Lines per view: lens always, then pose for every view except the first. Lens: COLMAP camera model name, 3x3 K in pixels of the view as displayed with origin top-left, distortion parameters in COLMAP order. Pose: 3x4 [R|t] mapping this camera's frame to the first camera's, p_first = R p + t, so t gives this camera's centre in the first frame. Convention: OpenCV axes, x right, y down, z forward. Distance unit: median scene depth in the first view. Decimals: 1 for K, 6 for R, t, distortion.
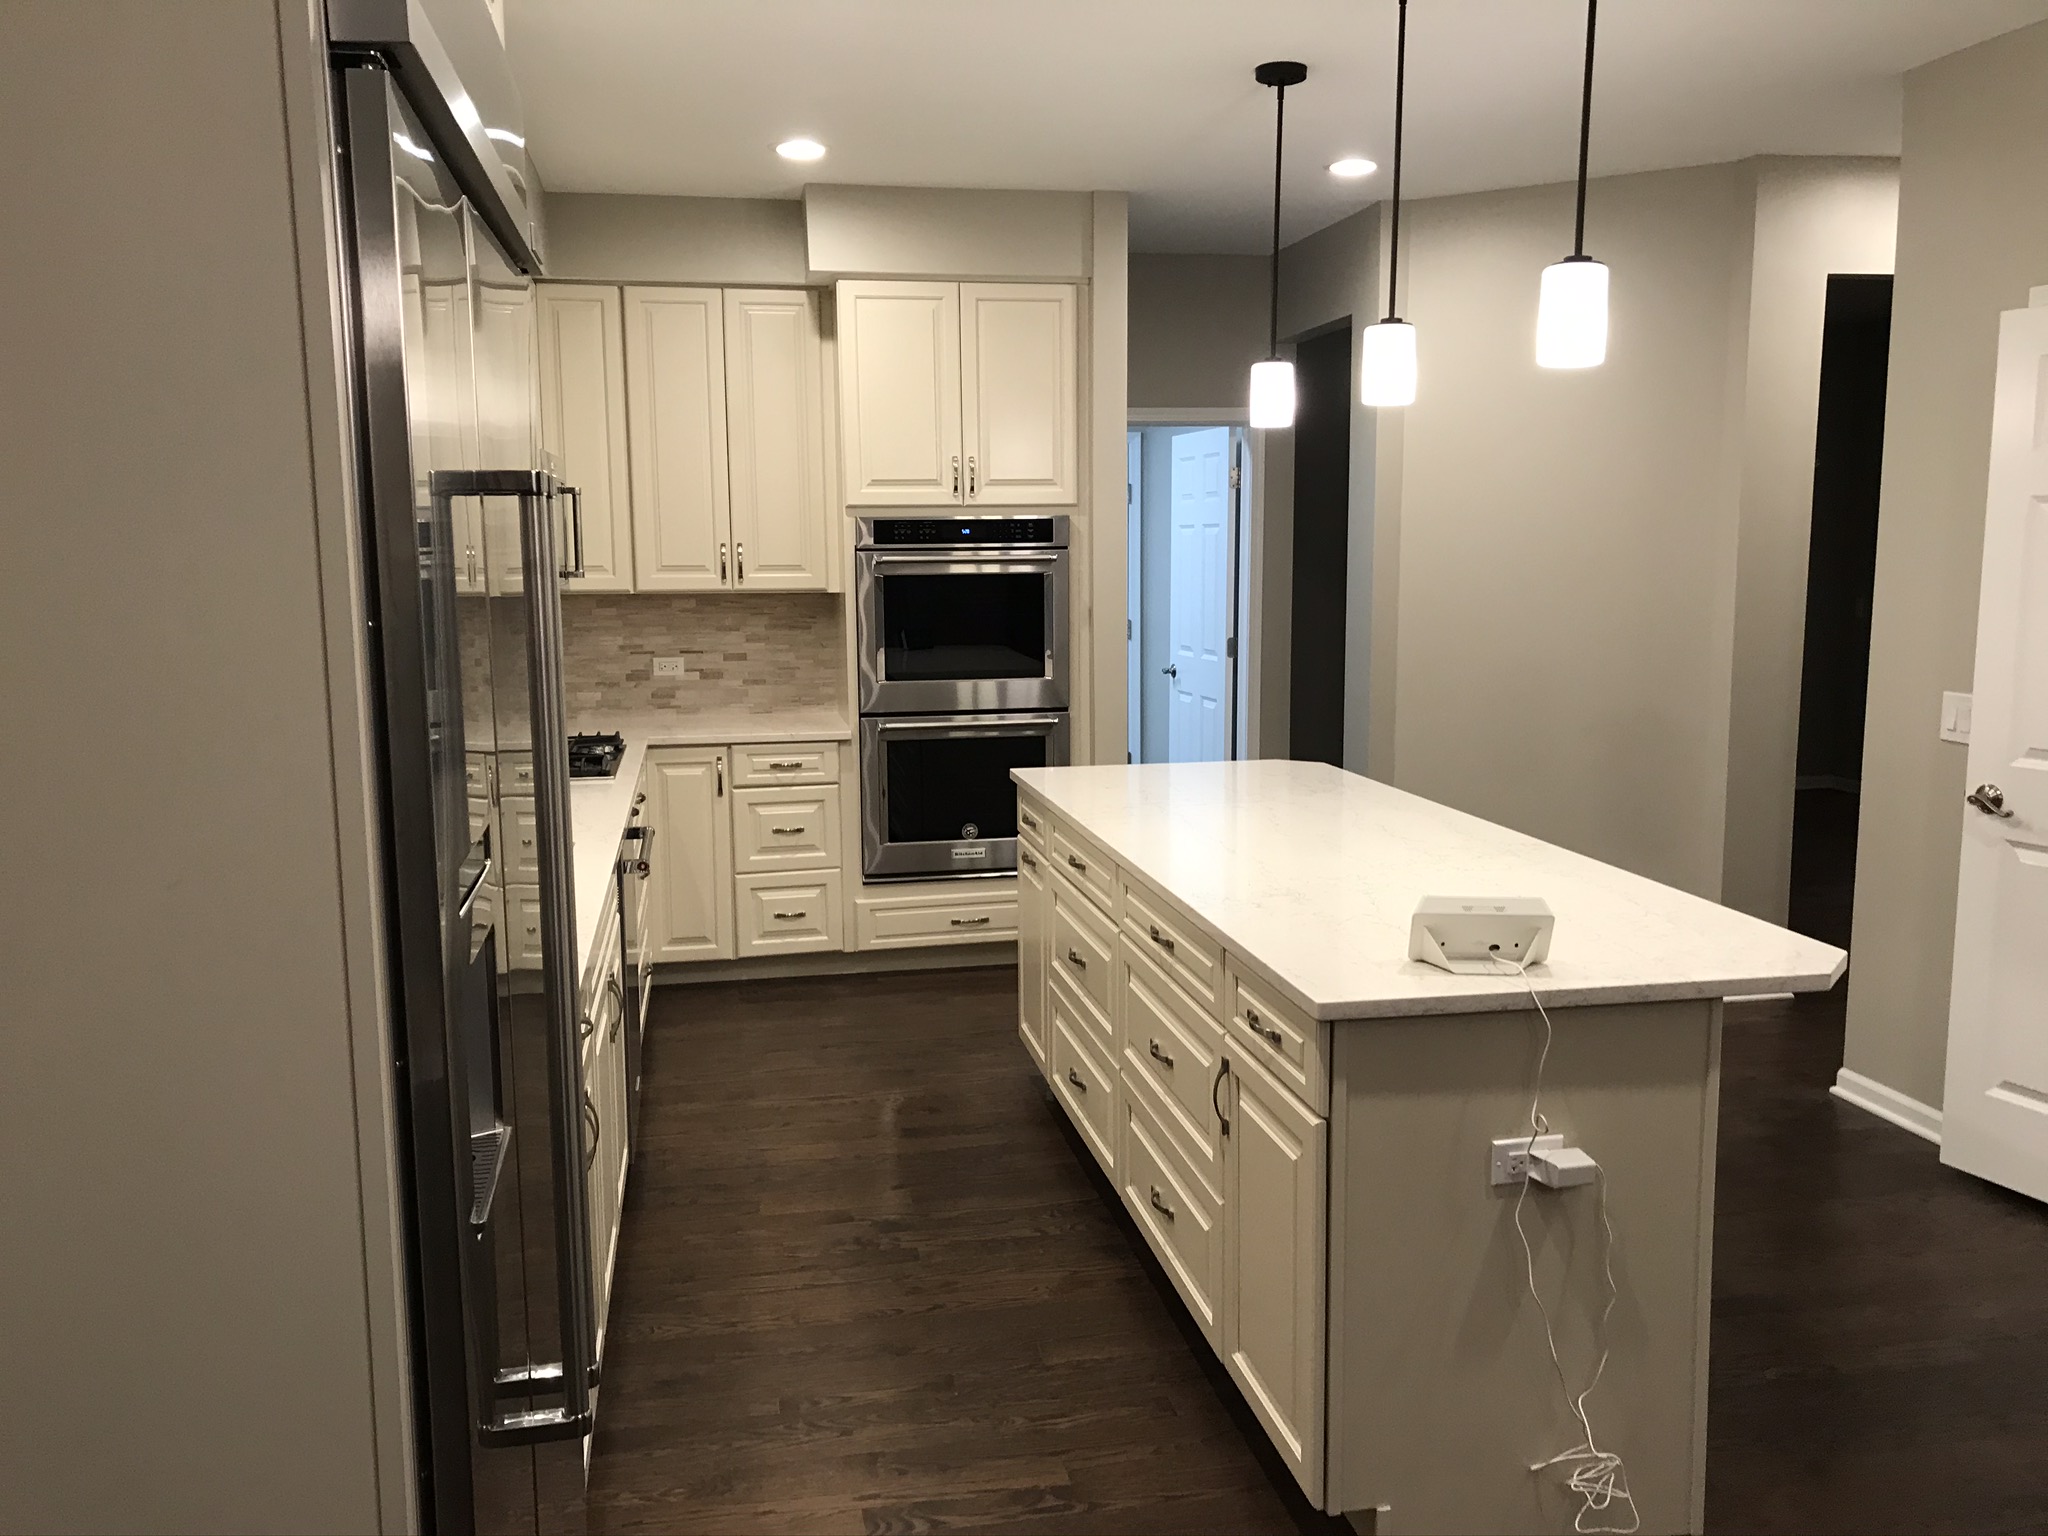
lens RADIAL K [[1677.3, 0, 1013.4], [0, 1677.3, 775.0], [0, 0, 1]] dist [0.054770, -0.078577]
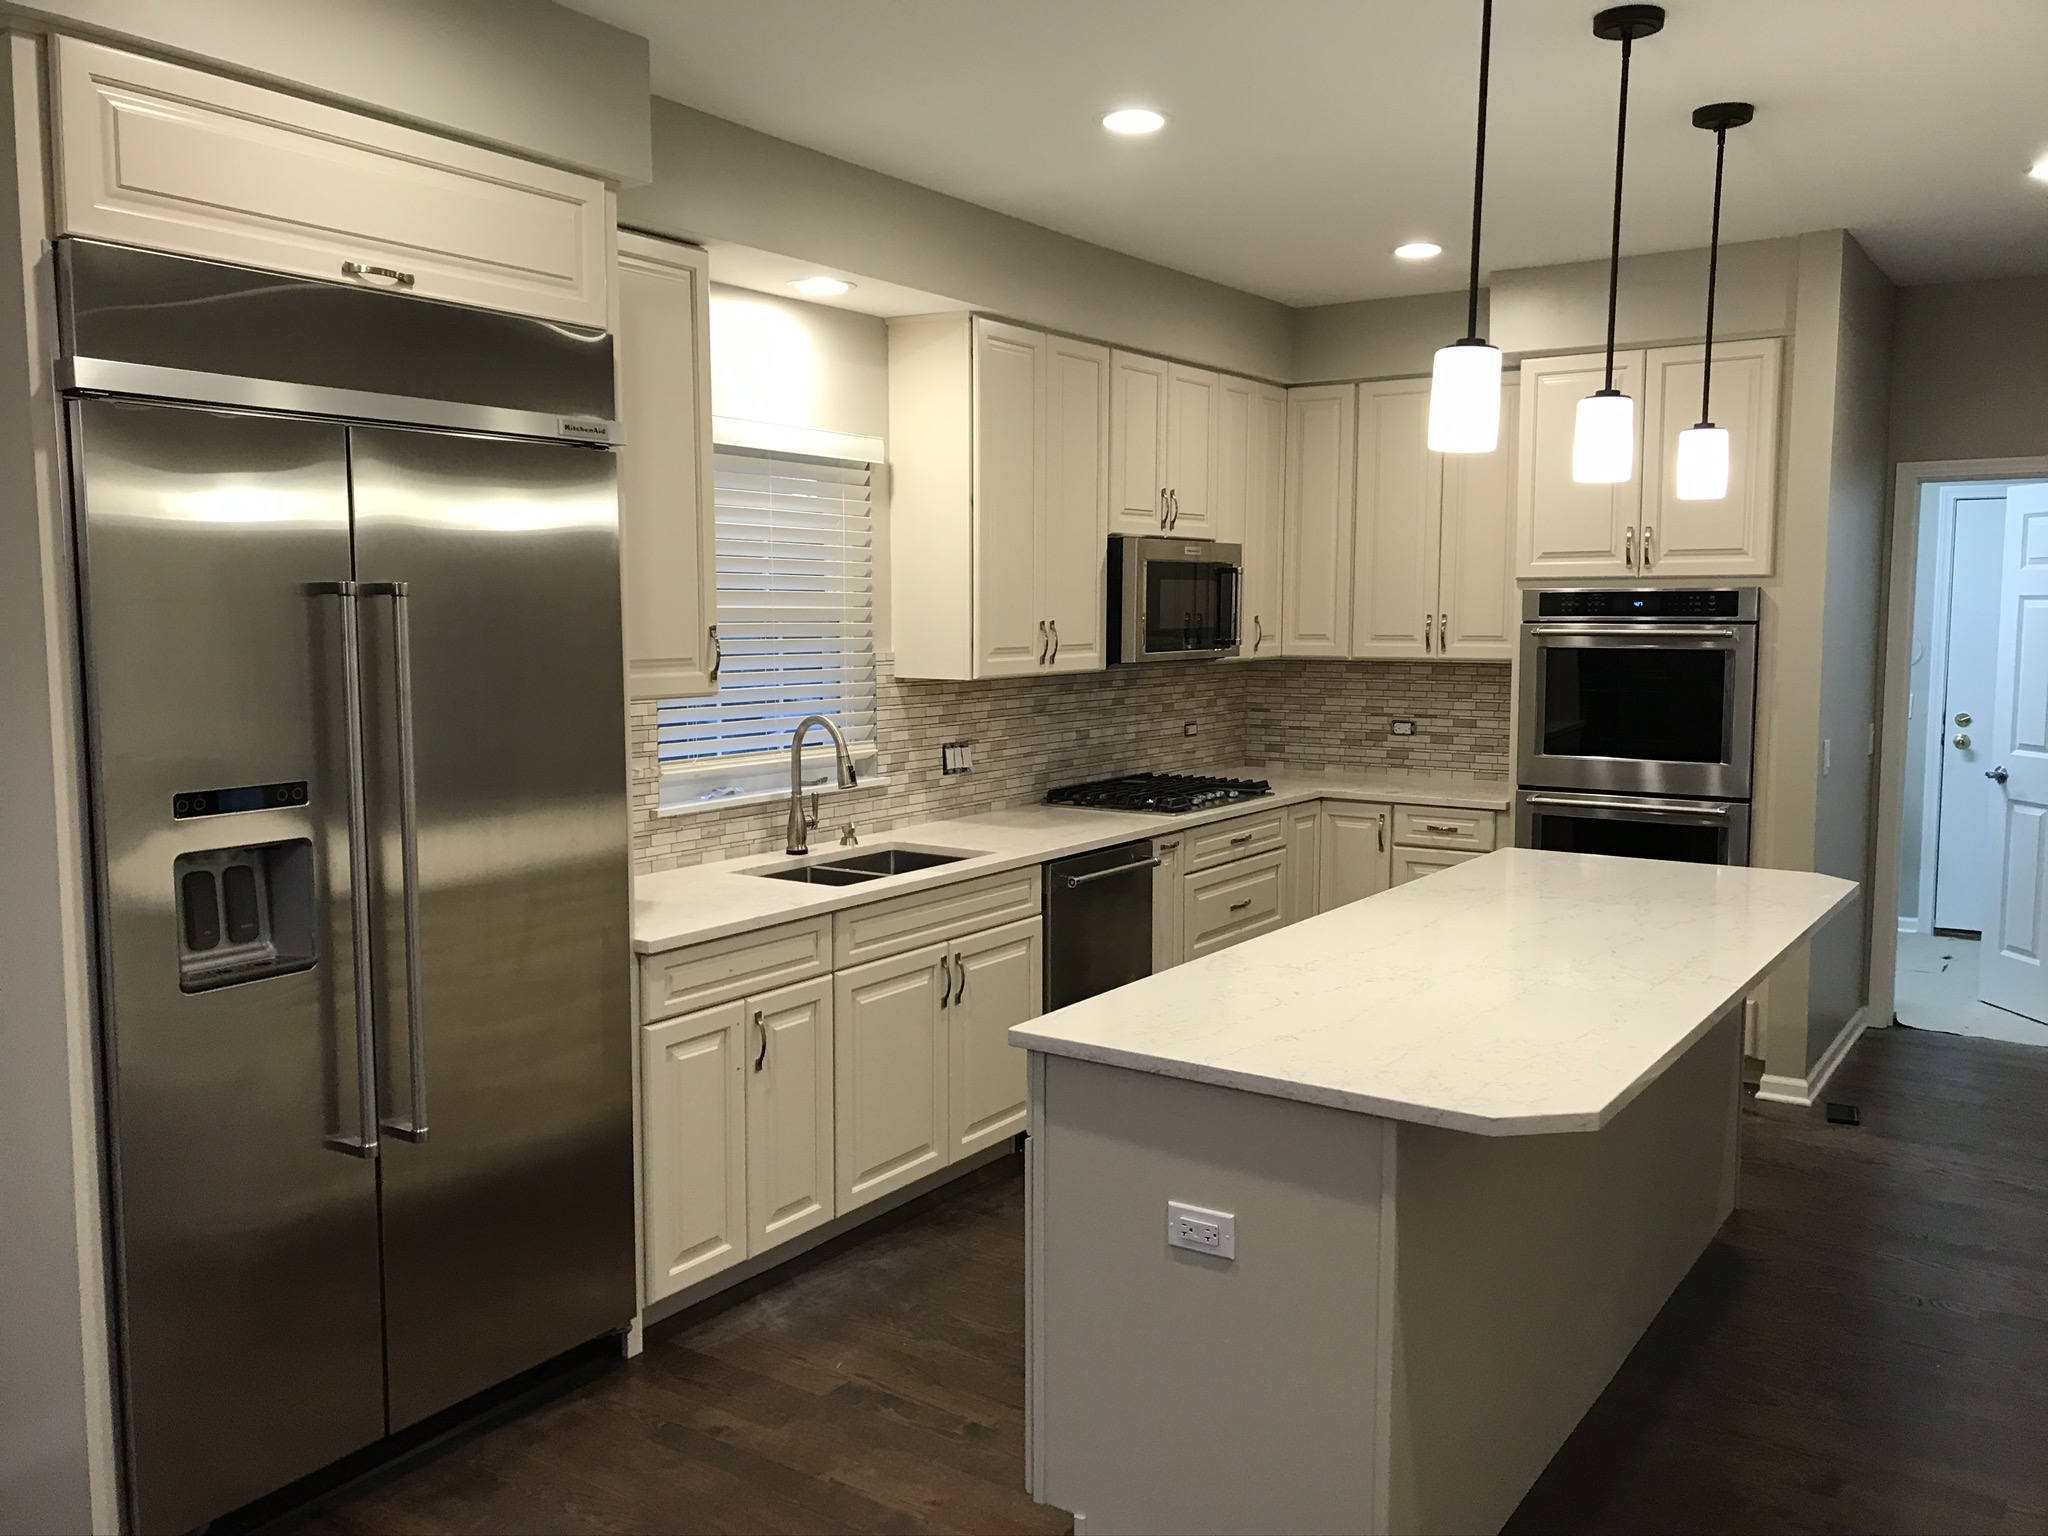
lens RADIAL K [[1677.3, 0, 1004.2], [0, 1677.3, 762.6], [0, 0, 1]] dist [0.054770, -0.078577]
pose [[0.713340, 0.071729, -0.697138, 0.391178], [-0.101046, 0.994881, -0.001030, -0.018033], [0.693495, 0.071177, 0.716937, 0.067059]]
